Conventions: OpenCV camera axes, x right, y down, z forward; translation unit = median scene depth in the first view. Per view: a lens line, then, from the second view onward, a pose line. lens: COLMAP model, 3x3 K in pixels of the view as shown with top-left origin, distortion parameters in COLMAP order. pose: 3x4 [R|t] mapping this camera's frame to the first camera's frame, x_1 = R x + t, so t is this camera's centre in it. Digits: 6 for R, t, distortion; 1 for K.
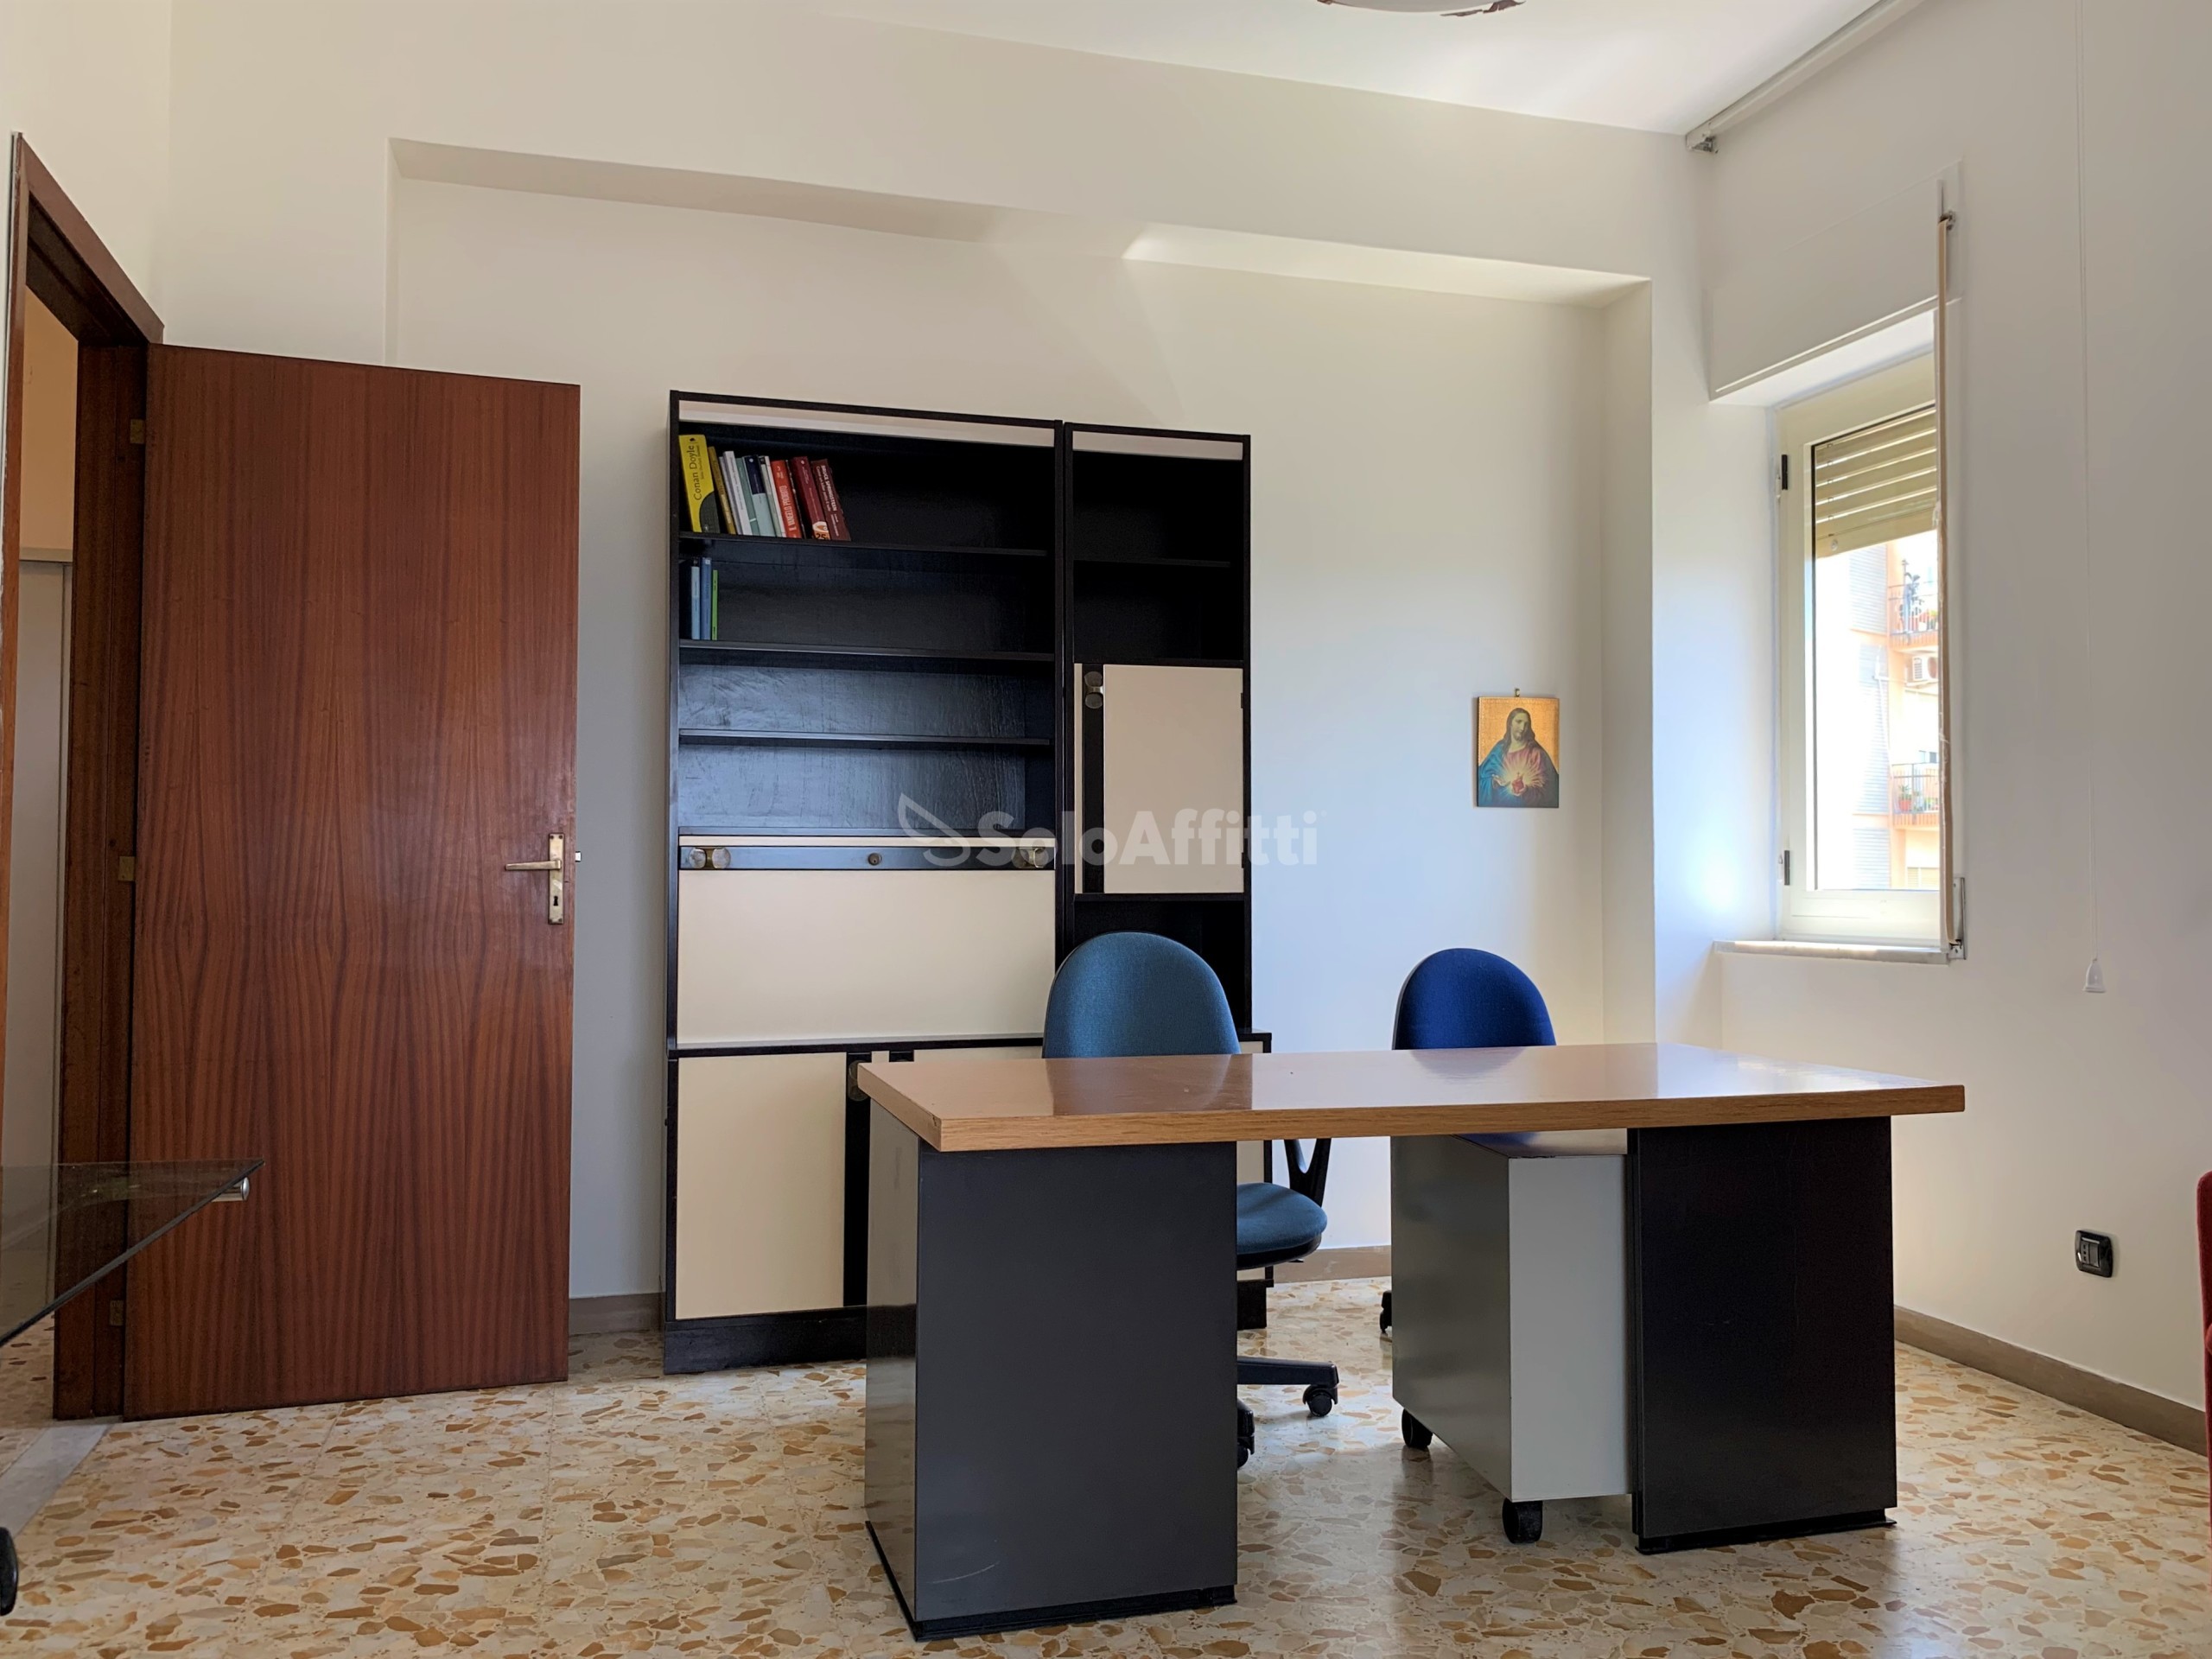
lens RADIAL K [[1696.9, 0, 1116.9], [0, 1696.9, 828.9], [0, 0, 1]] dist [0.036361, -0.050626]
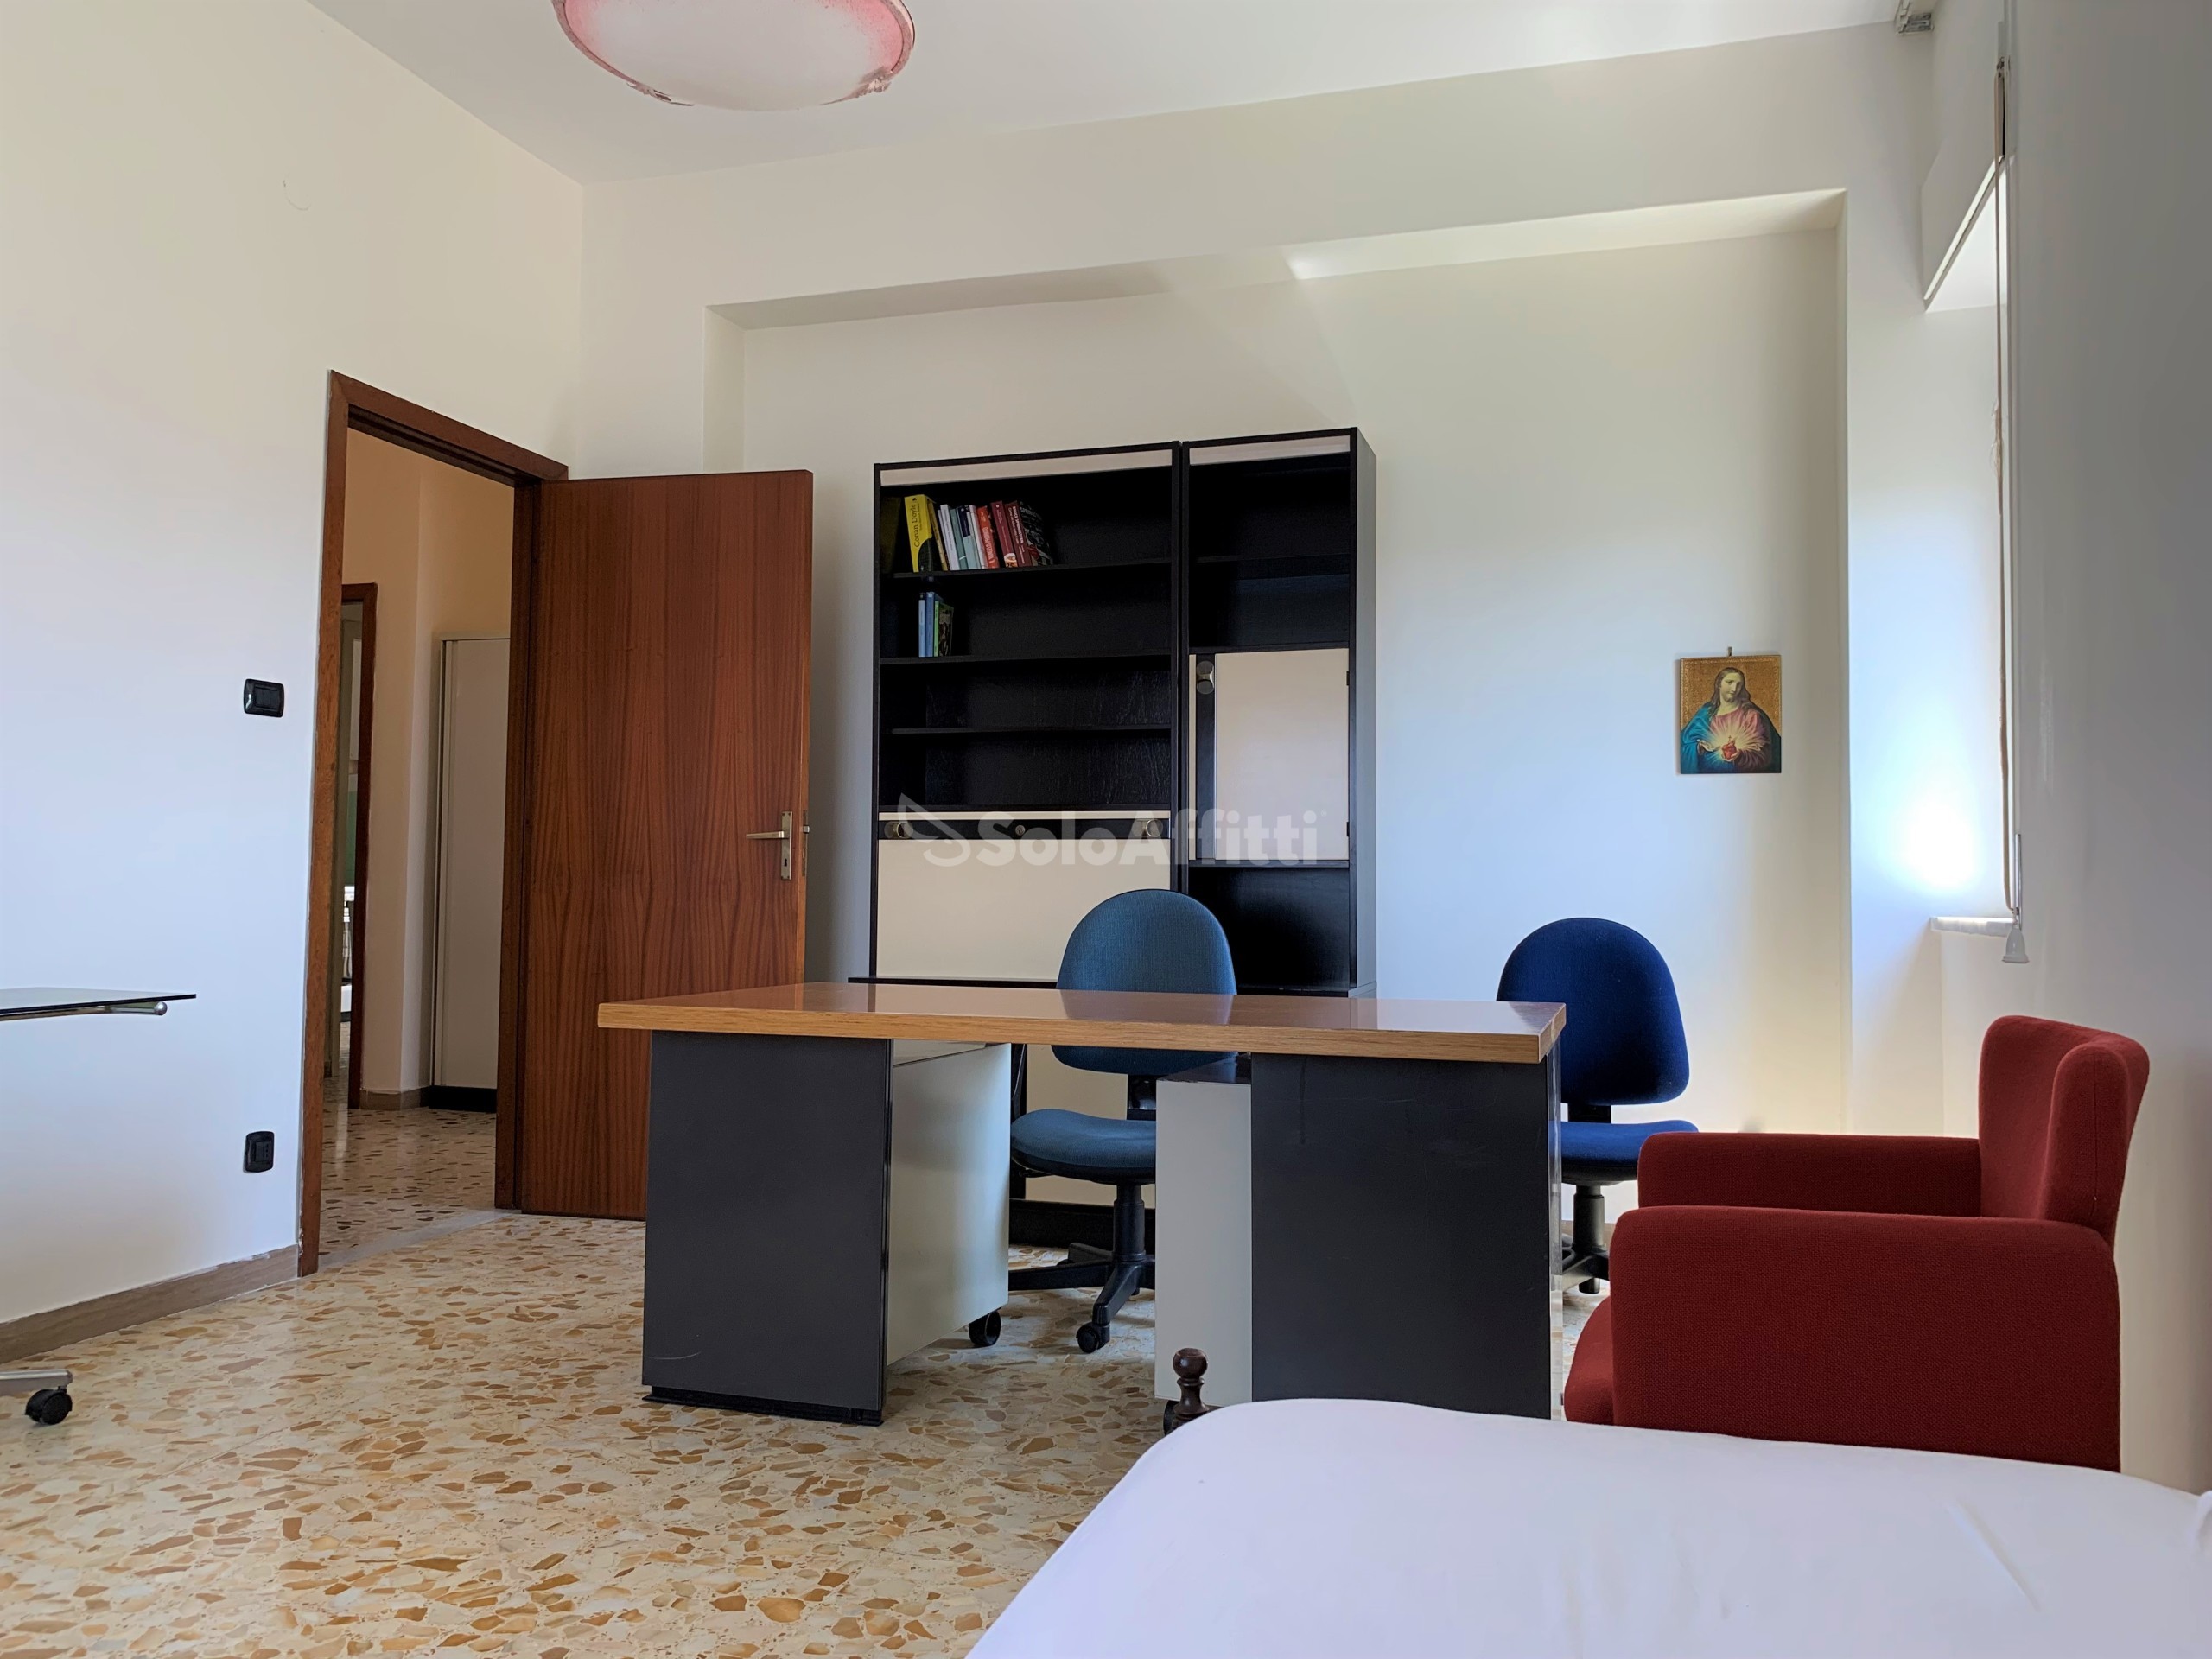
lens RADIAL K [[1696.9, 0, 1299.3], [0, 1696.9, 822.0], [0, 0, 1]] dist [0.036361, -0.050626]
pose [[0.841826, -0.019280, -0.539404, 0.649566], [0.009407, 0.999734, -0.021053, 0.038017], [0.539667, 0.012648, 0.841784, 0.097065]]
